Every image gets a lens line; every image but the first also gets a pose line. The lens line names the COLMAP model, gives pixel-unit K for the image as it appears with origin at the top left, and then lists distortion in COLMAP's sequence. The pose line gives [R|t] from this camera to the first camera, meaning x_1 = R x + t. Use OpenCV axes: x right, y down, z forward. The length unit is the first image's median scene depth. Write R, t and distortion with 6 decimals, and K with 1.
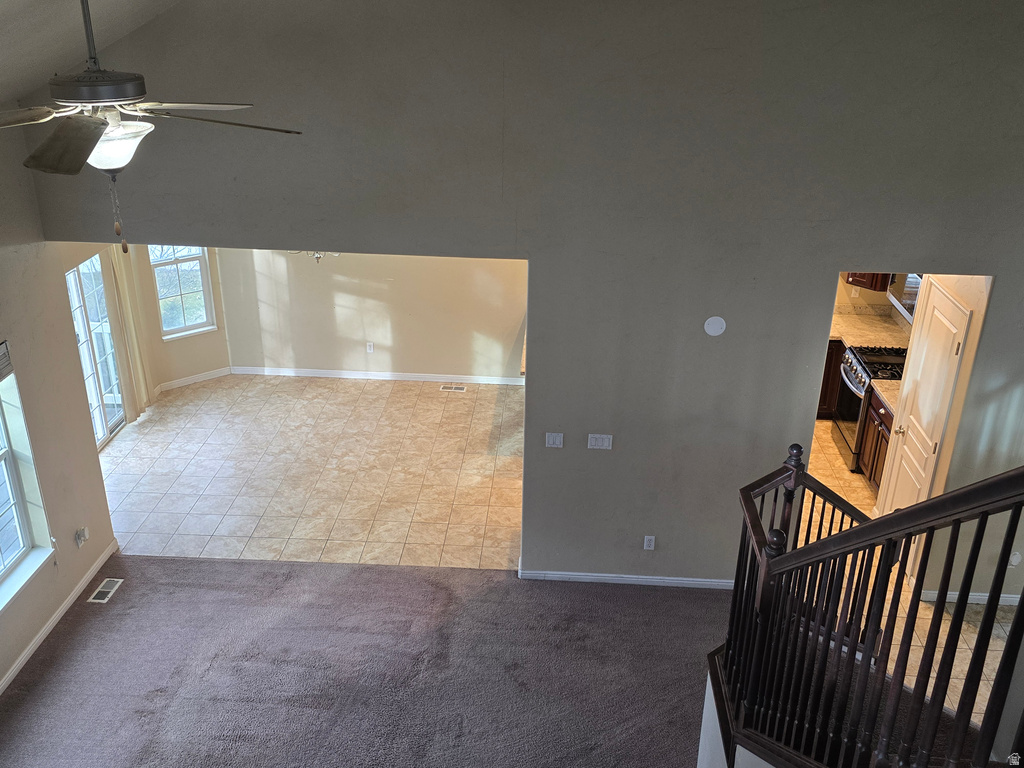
lens RADIAL K [[944.6, 0, 513.5], [0, 944.6, 386.5], [0, 0, 1]] dist [0.042319, 0.000000]
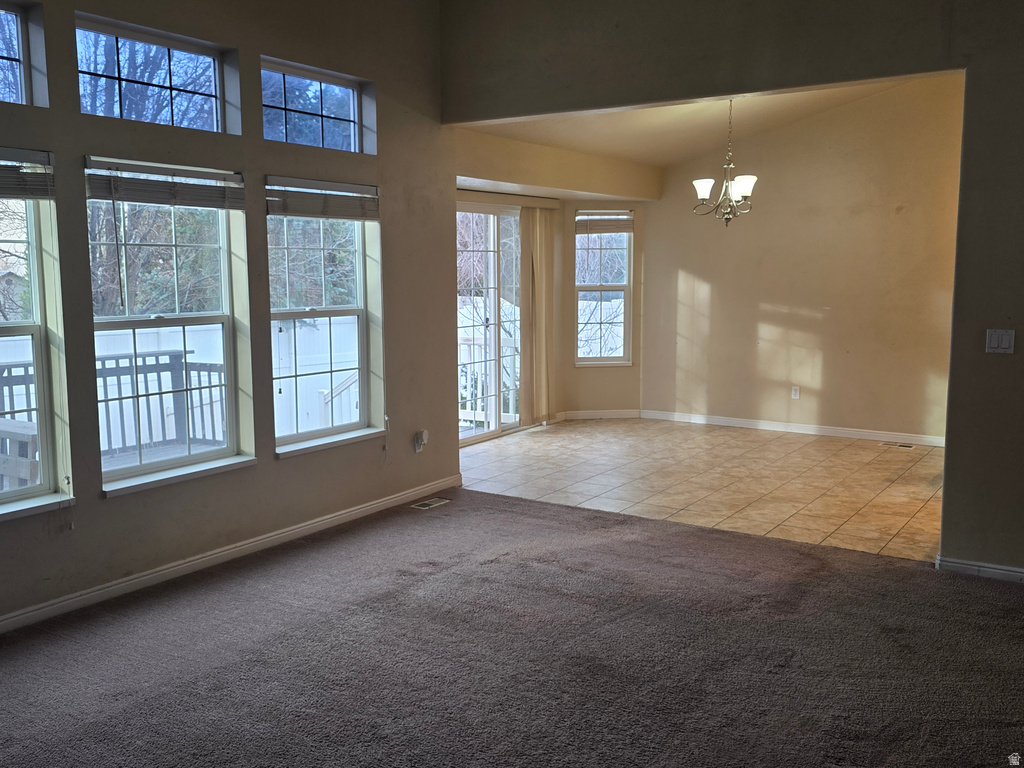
lens RADIAL K [[944.6, 0, 516.2], [0, 944.6, 380.8], [0, 0, 1]] dist [0.042319, 0.000000]
pose [[0.864730, 0.038442, -0.500763, 0.080682], [-0.189583, 0.948287, -0.254580, 0.299654], [0.465081, 0.315079, 0.827300, 0.249879]]
